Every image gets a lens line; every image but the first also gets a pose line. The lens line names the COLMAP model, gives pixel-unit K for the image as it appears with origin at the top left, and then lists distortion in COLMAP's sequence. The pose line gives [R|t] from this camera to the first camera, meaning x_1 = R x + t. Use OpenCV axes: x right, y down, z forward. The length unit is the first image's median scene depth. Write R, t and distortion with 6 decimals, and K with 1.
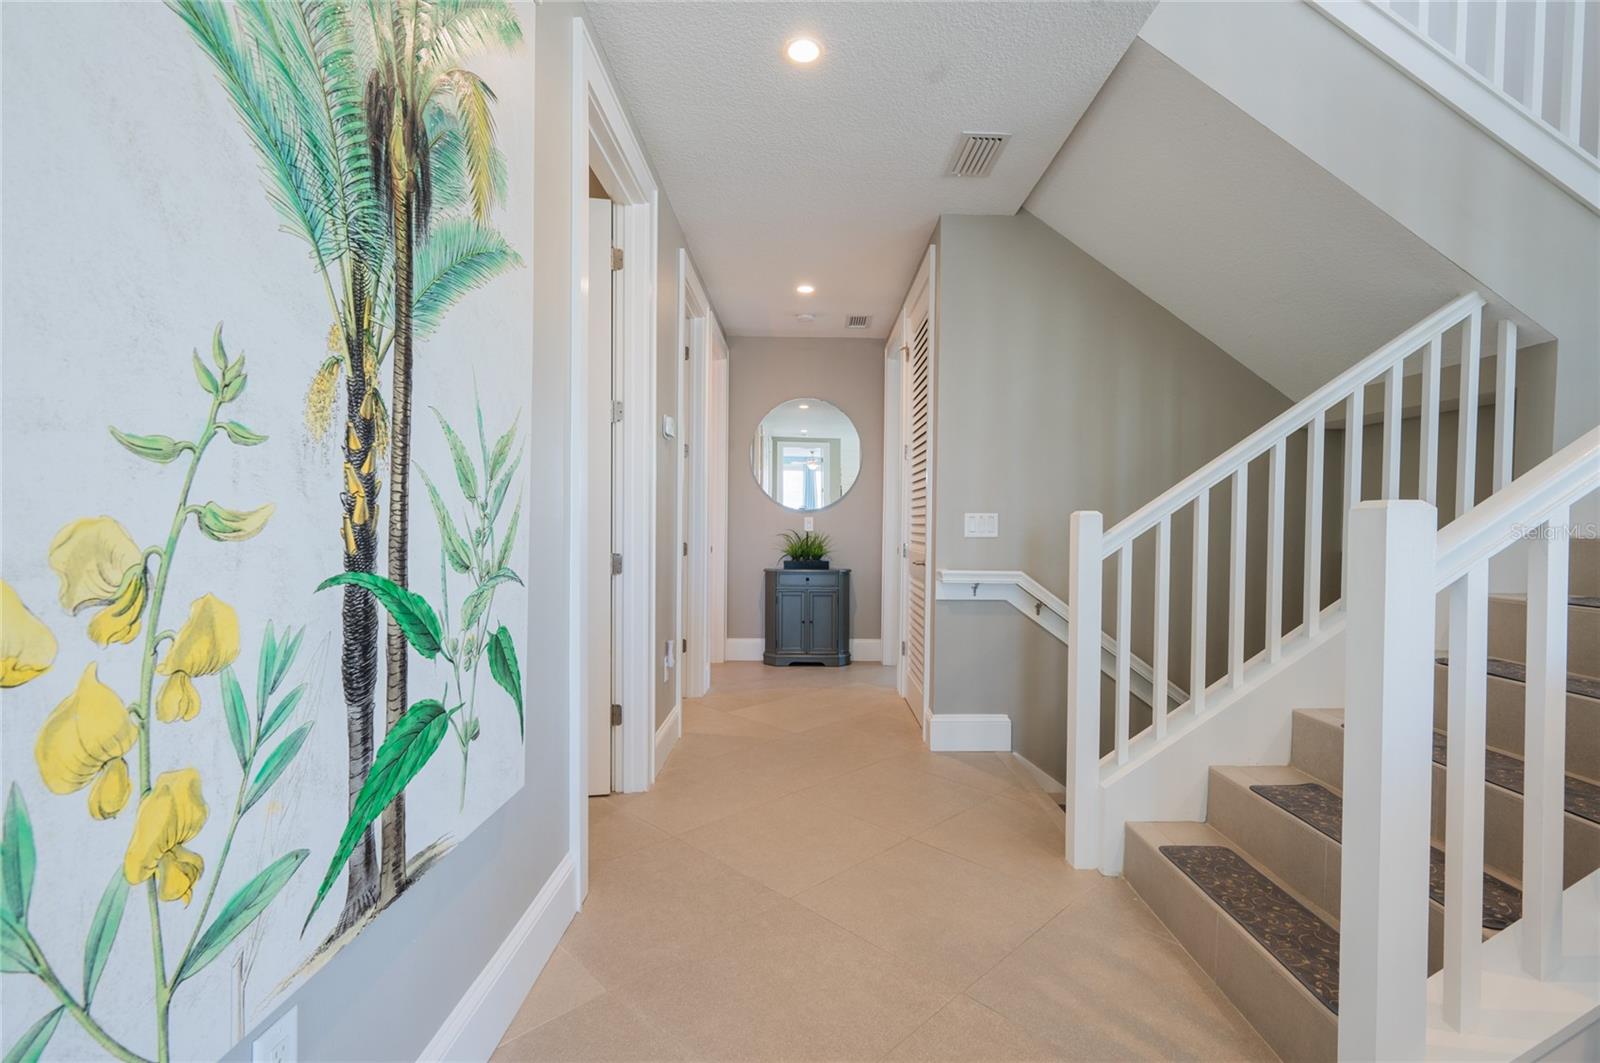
lens RADIAL K [[713.6, 0, 802.2], [0, 713.6, 536.8], [0, 0, 1]] dist [-0.002124, 0.000279]
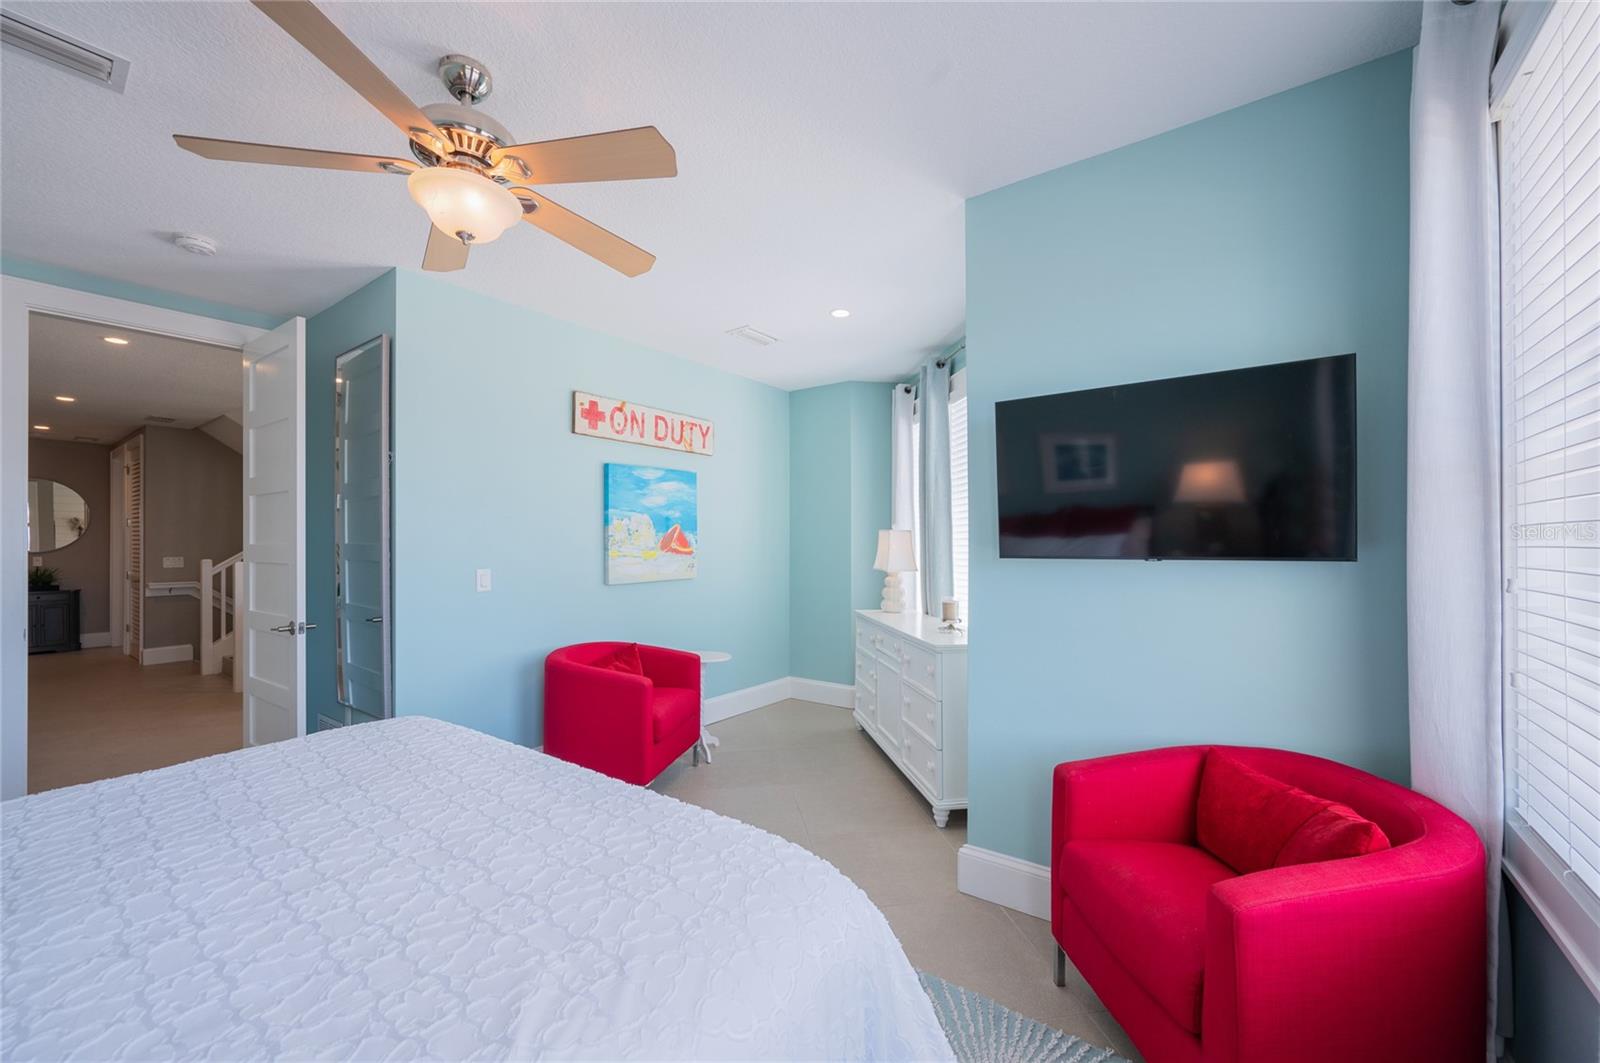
lens RADIAL K [[632.2, 0, 803.4], [0, 632.2, 537.6], [0, 0, 1]] dist [-0.000616, 0.000374]
pose [[0.586411, -0.008358, 0.809971, -0.163819], [0.024063, 0.999685, -0.007106, -0.026616], [-0.809657, 0.023658, 0.586427, -1.455737]]
